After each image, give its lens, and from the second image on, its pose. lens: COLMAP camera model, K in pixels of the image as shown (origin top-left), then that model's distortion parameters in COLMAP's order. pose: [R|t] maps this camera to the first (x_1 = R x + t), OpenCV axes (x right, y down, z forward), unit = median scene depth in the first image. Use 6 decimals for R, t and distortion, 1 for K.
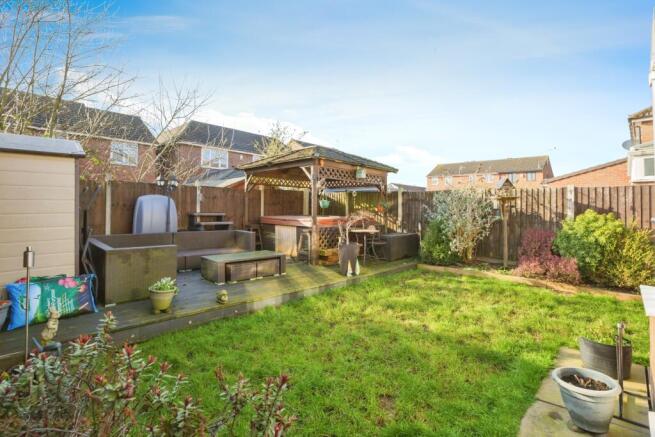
lens RADIAL K [[303.1, 0, 327.5], [0, 303.1, 218.5], [0, 0, 1]] dist [0.000914, 0.000080]
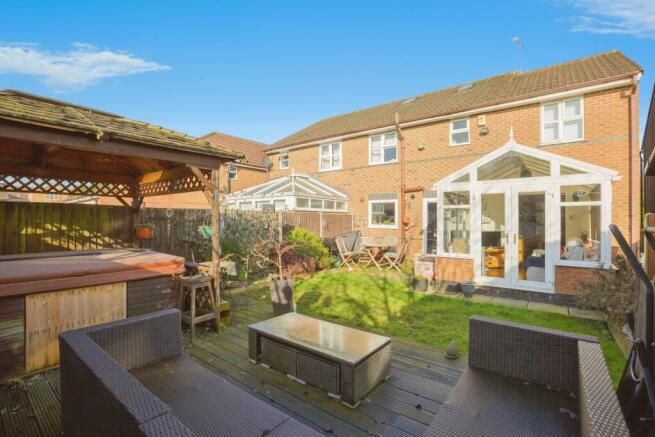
lens RADIAL K [[303.1, 0, 327.5], [0, 303.1, 218.5], [0, 0, 1]] dist [0.000914, 0.000080]
pose [[-0.105518, -0.006683, 0.994395, -0.552317], [0.027639, 0.999571, 0.009650, -0.060789], [-0.994033, 0.028502, -0.105288, 0.692191]]
